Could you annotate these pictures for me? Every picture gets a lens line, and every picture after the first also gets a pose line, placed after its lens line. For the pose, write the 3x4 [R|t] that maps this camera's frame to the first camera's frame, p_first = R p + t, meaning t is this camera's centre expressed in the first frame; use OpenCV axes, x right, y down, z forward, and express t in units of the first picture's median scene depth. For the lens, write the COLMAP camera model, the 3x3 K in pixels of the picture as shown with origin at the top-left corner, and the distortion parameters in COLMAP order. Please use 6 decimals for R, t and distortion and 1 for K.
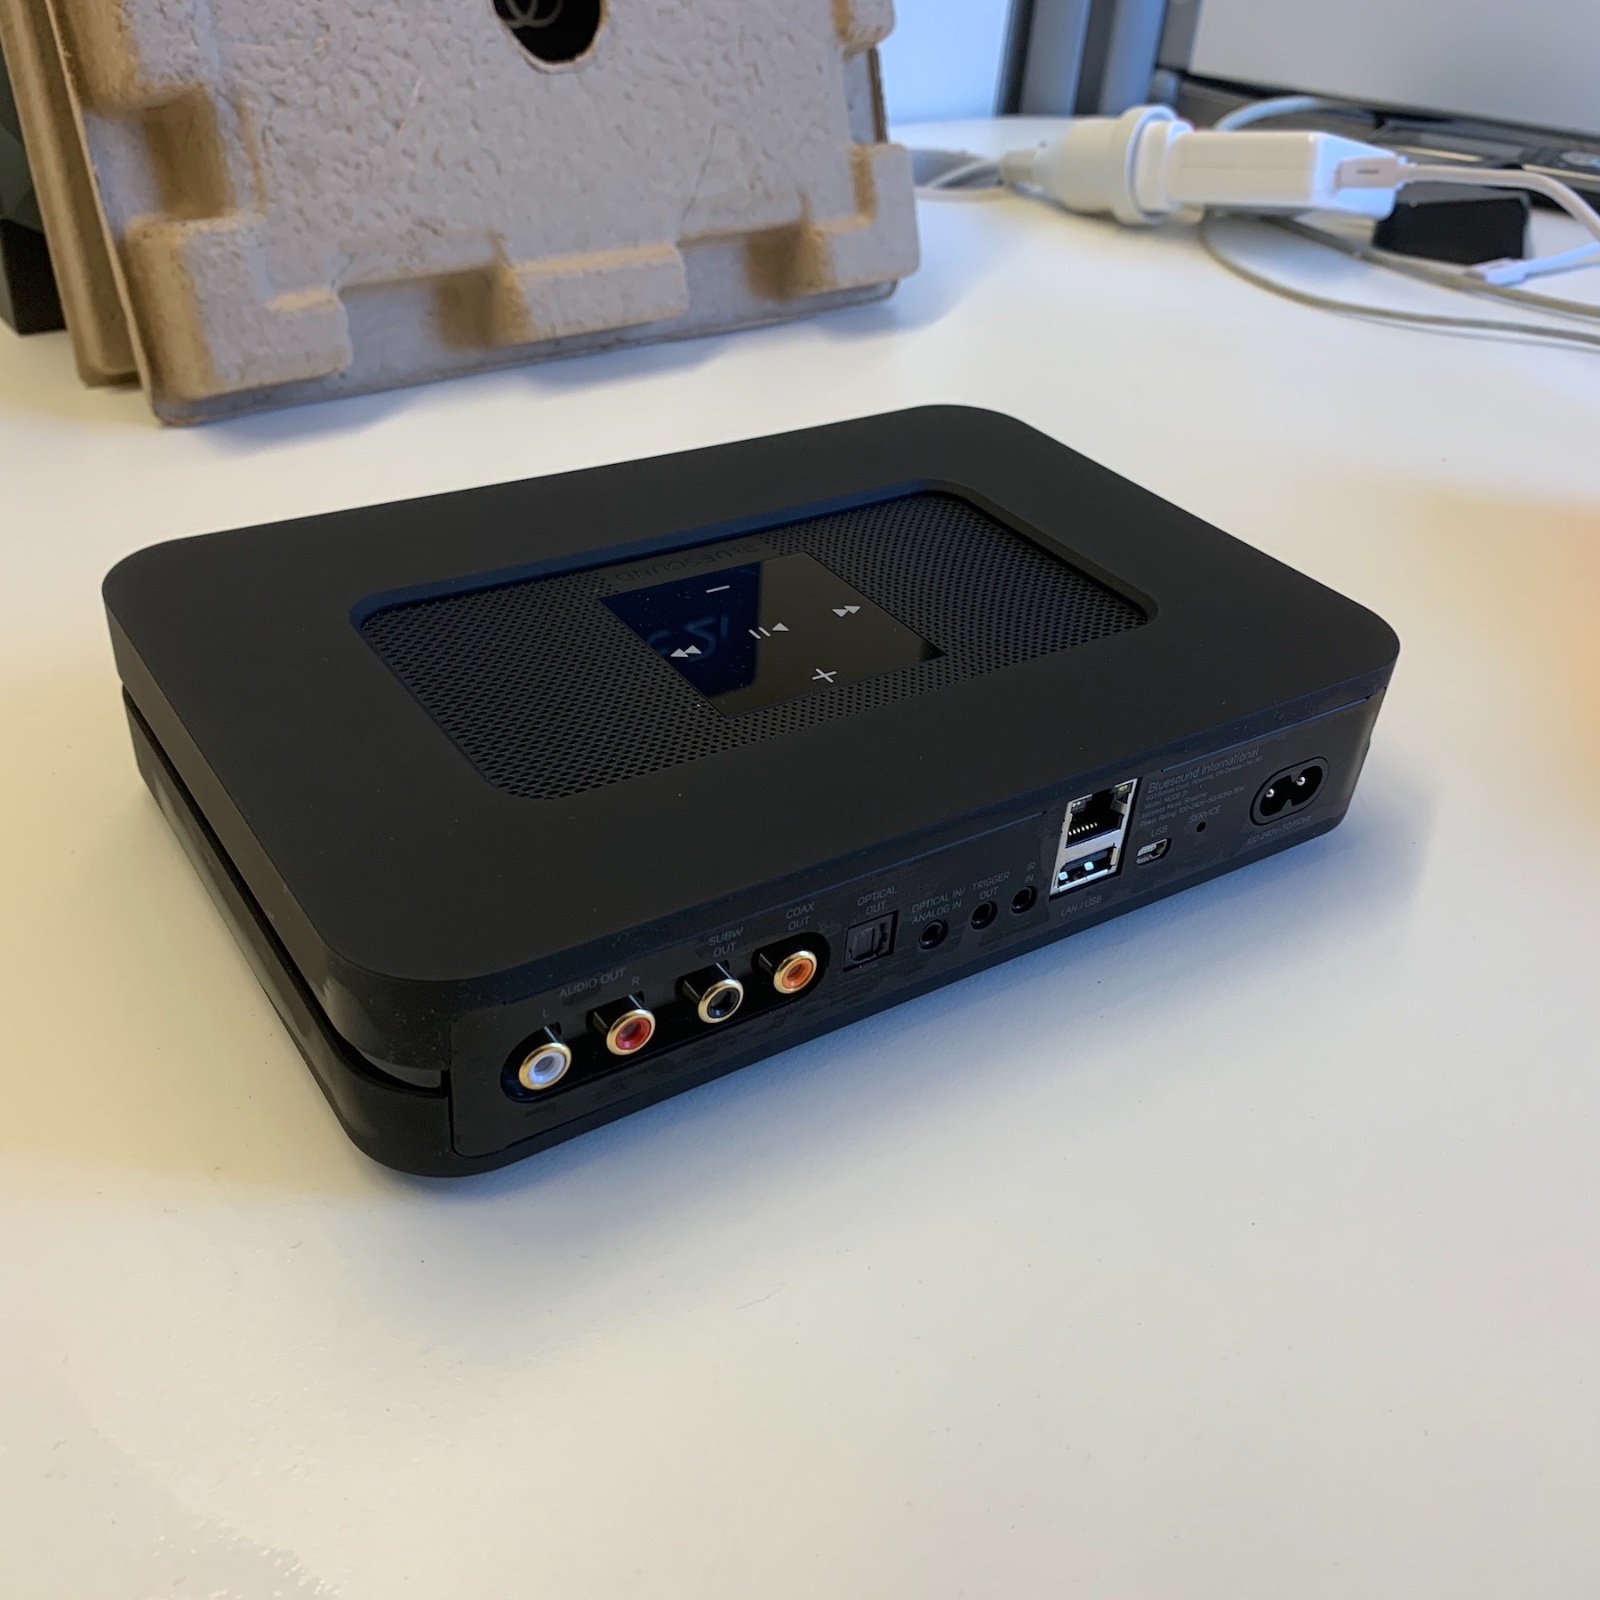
lens RADIAL K [[1683.1, 0, 800.0], [0, 1683.1, 800.0], [0, 0, 1]] dist [-0.044846, 0.035392]
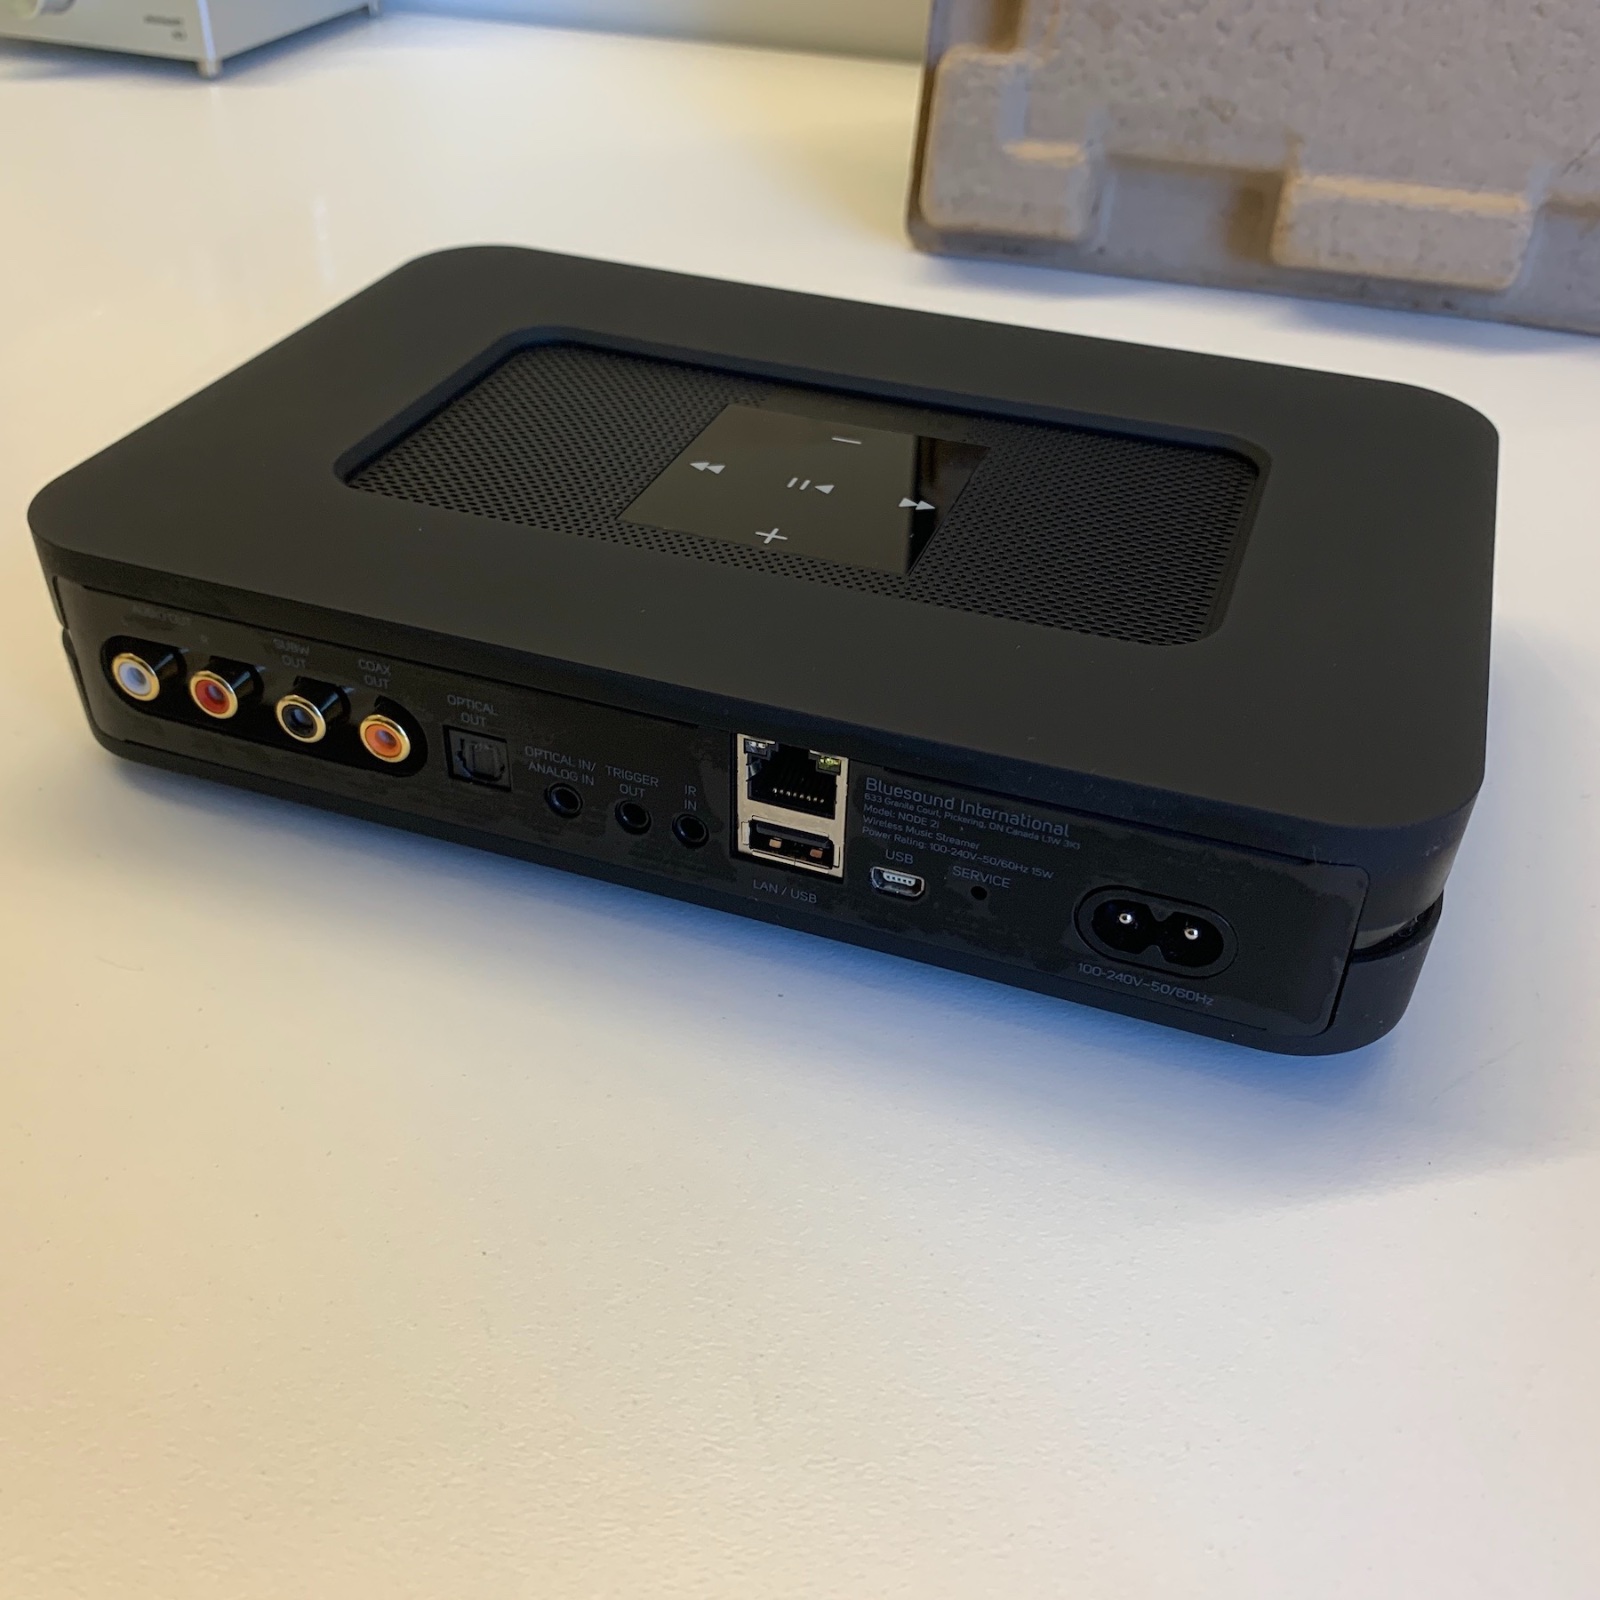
lens RADIAL K [[1683.1, 0, 800.0], [0, 1683.1, 800.0], [0, 0, 1]] dist [-0.044846, 0.035392]
pose [[0.590898, 0.429361, -0.682999, 0.427559], [-0.435284, 0.882485, 0.178179, -0.073204], [0.679240, 0.192013, 0.708353, 0.272005]]
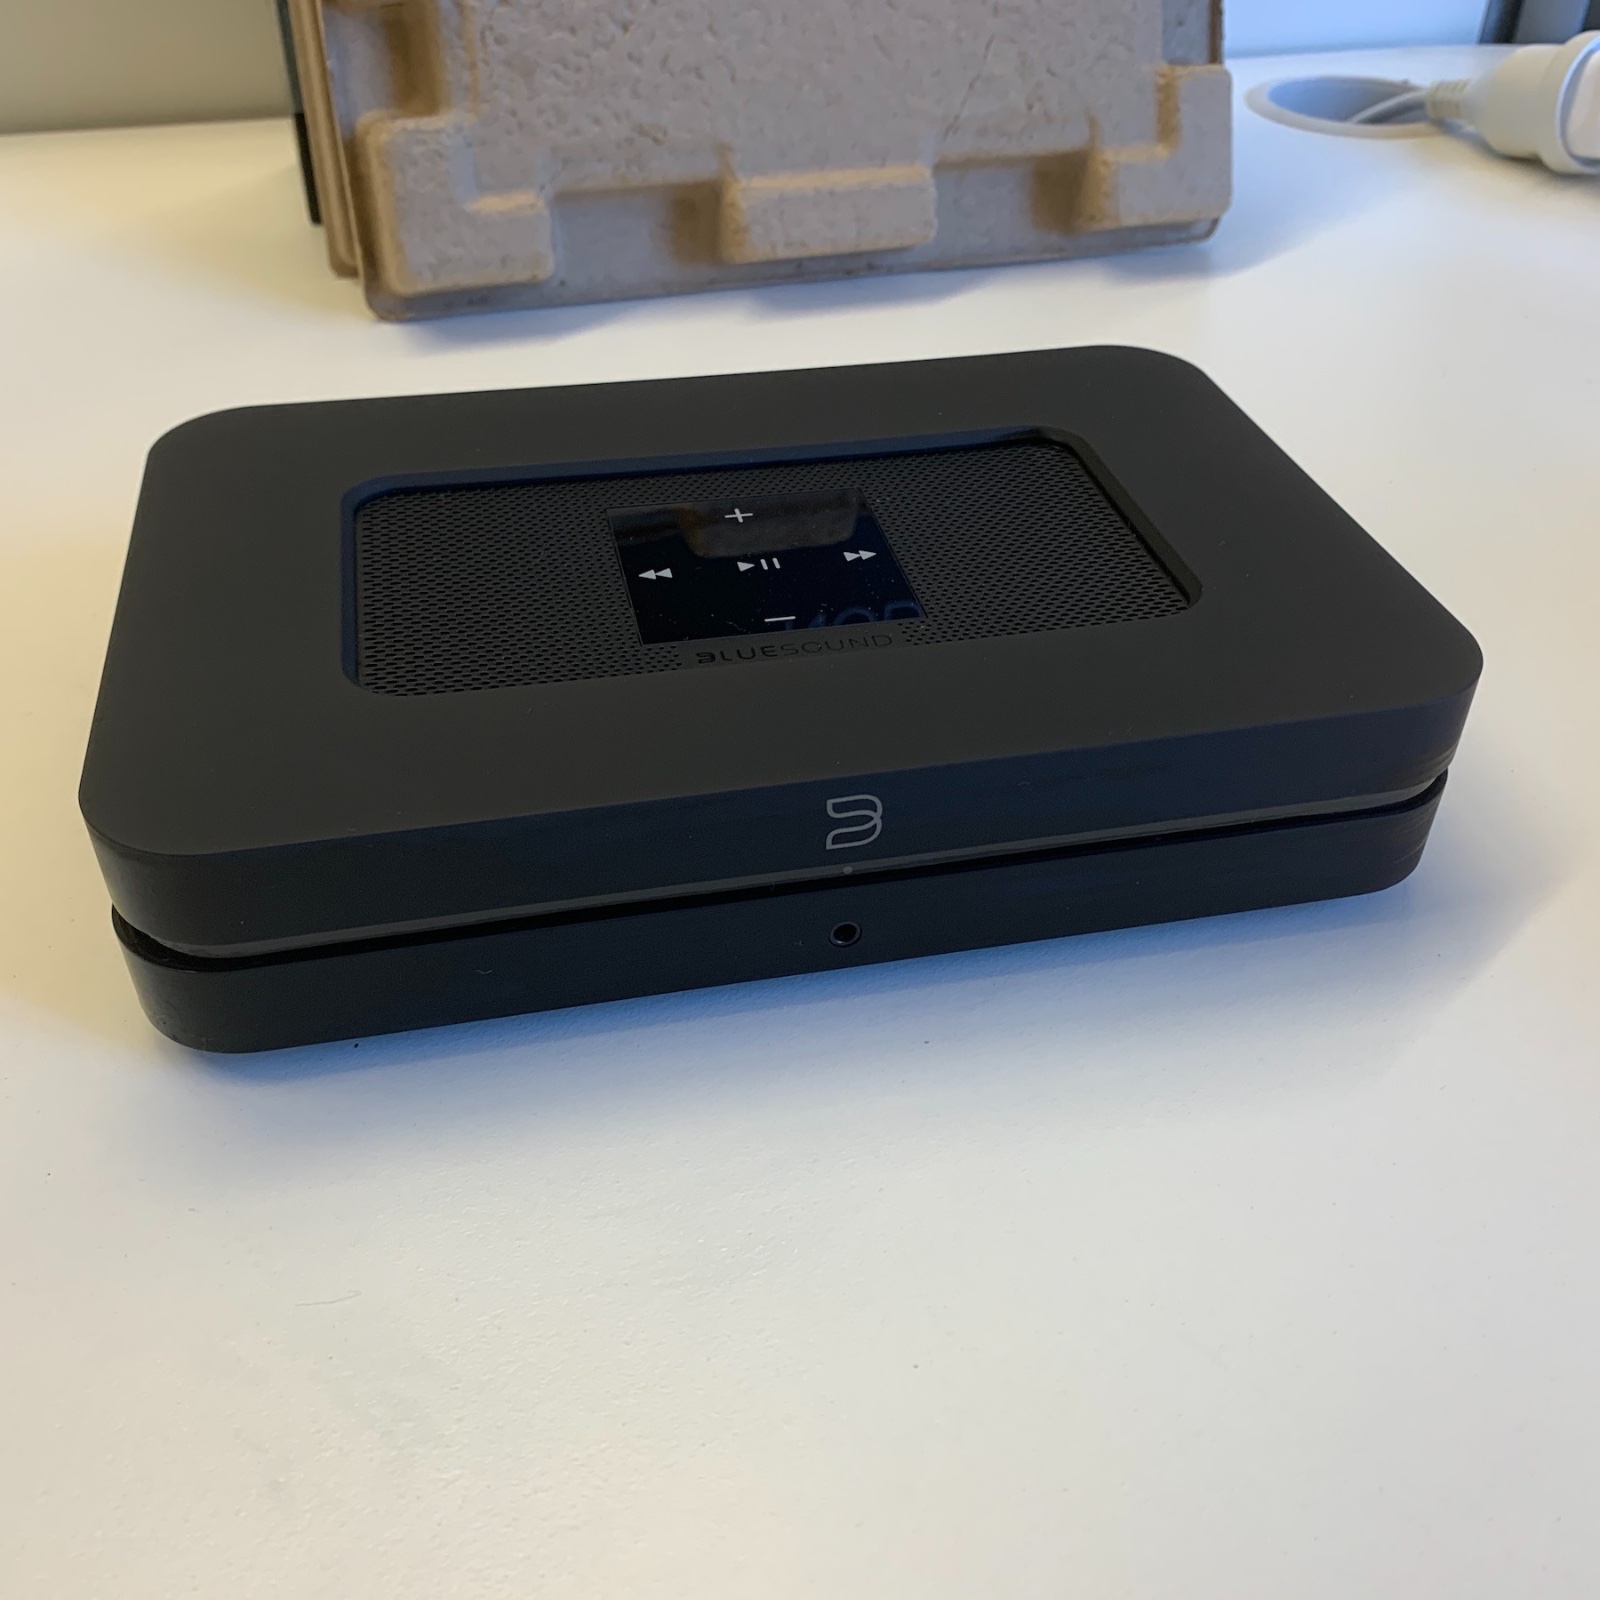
lens RADIAL K [[1683.1, 0, 800.0], [0, 1683.1, 800.0], [0, 0, 1]] dist [-0.044846, 0.035392]
pose [[0.933927, 0.165130, -0.317037, 0.232376], [-0.152462, 0.986200, 0.064543, -0.036938], [0.323319, -0.011942, 0.946215, 0.102248]]
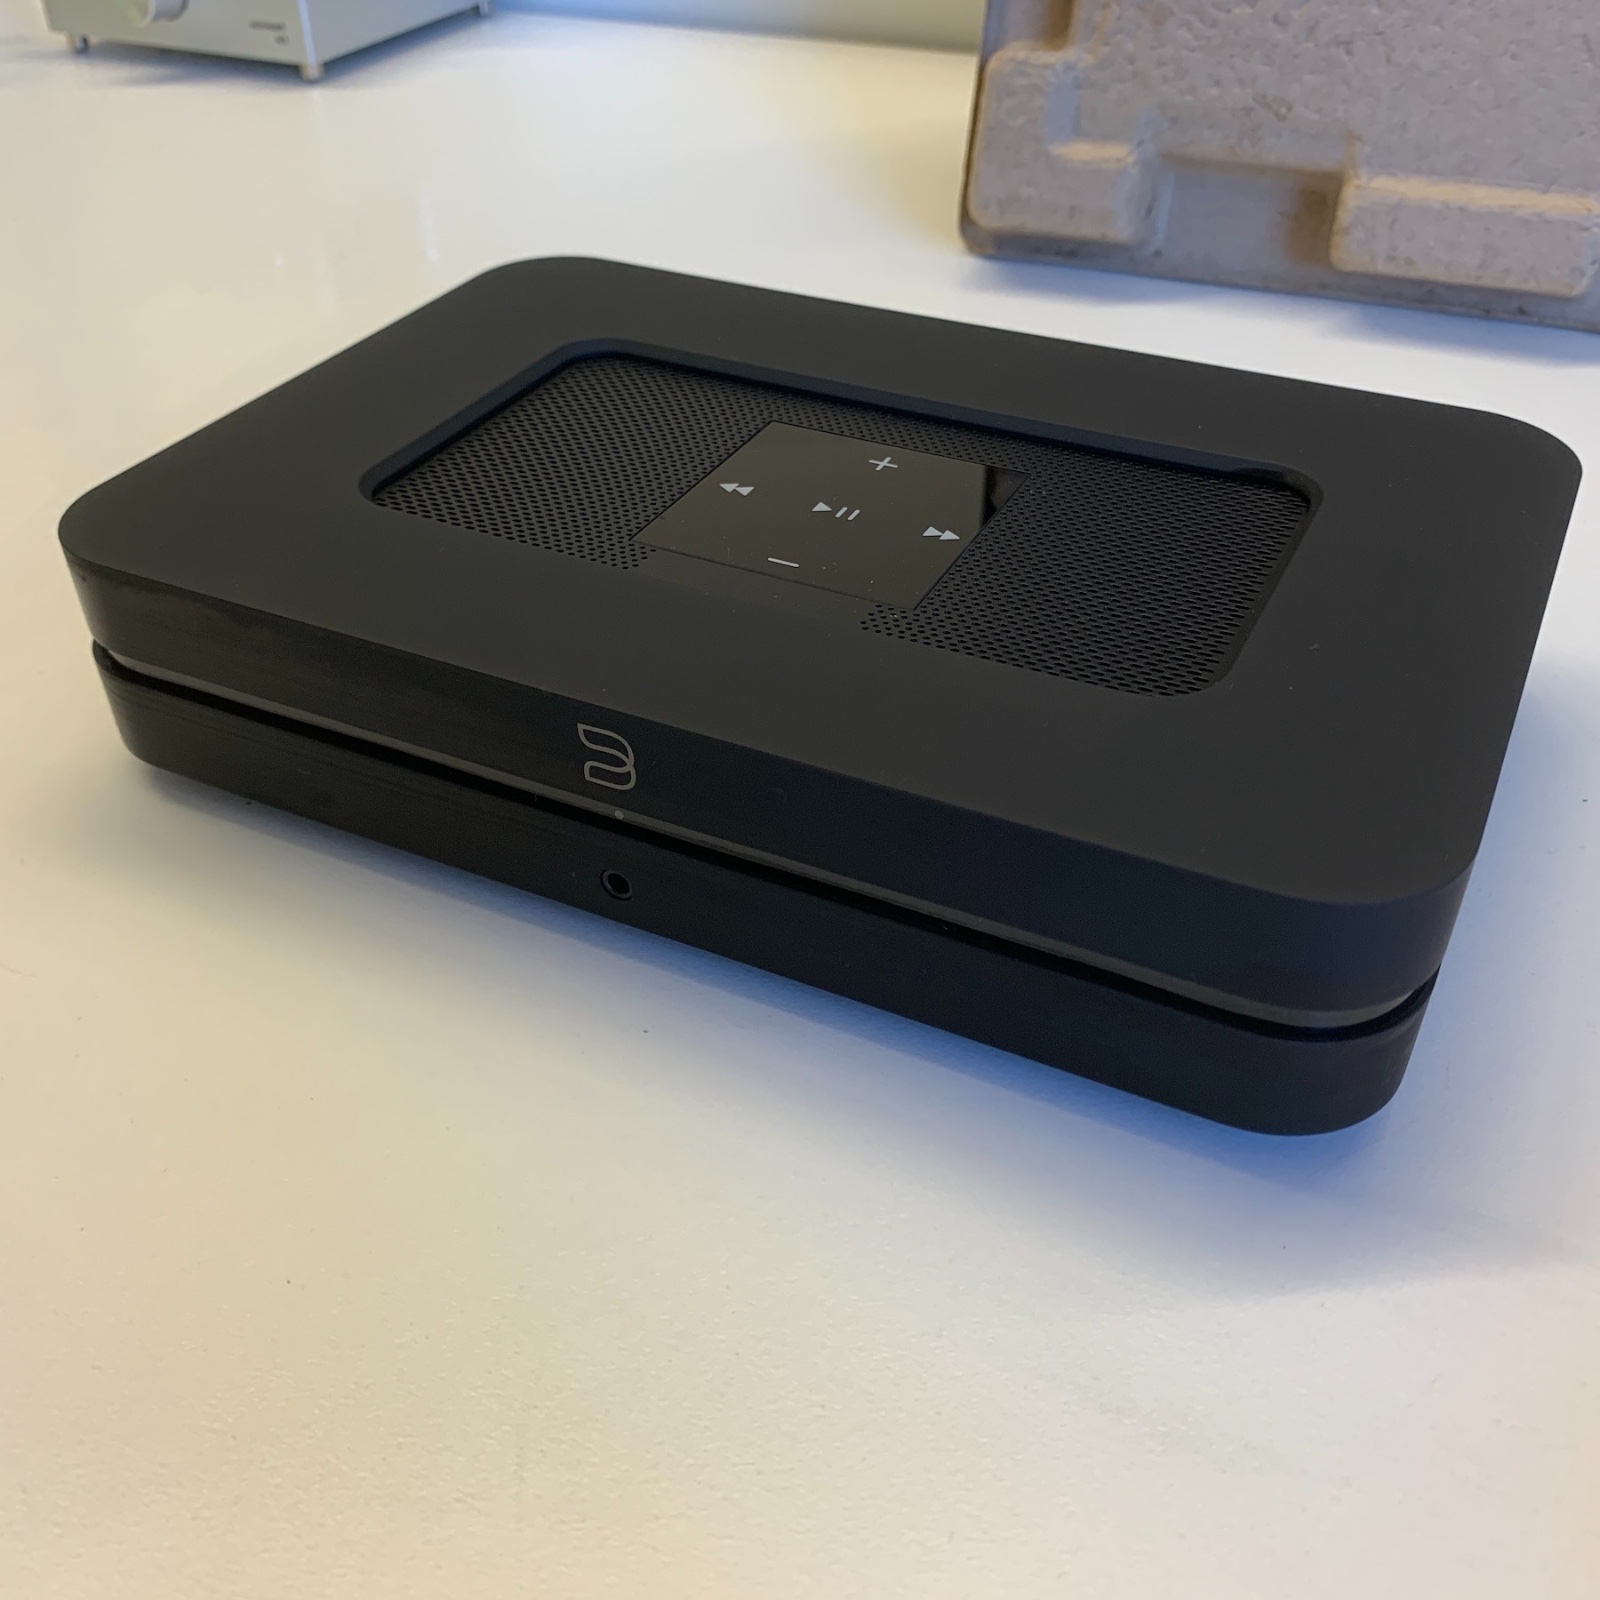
lens RADIAL K [[1683.1, 0, 800.0], [0, 1683.1, 800.0], [0, 0, 1]] dist [-0.044846, 0.035392]
pose [[0.501328, 0.452300, -0.737628, 0.461426], [-0.442040, 0.866732, 0.231032, -0.121149], [0.743822, 0.210239, 0.634452, 0.338741]]
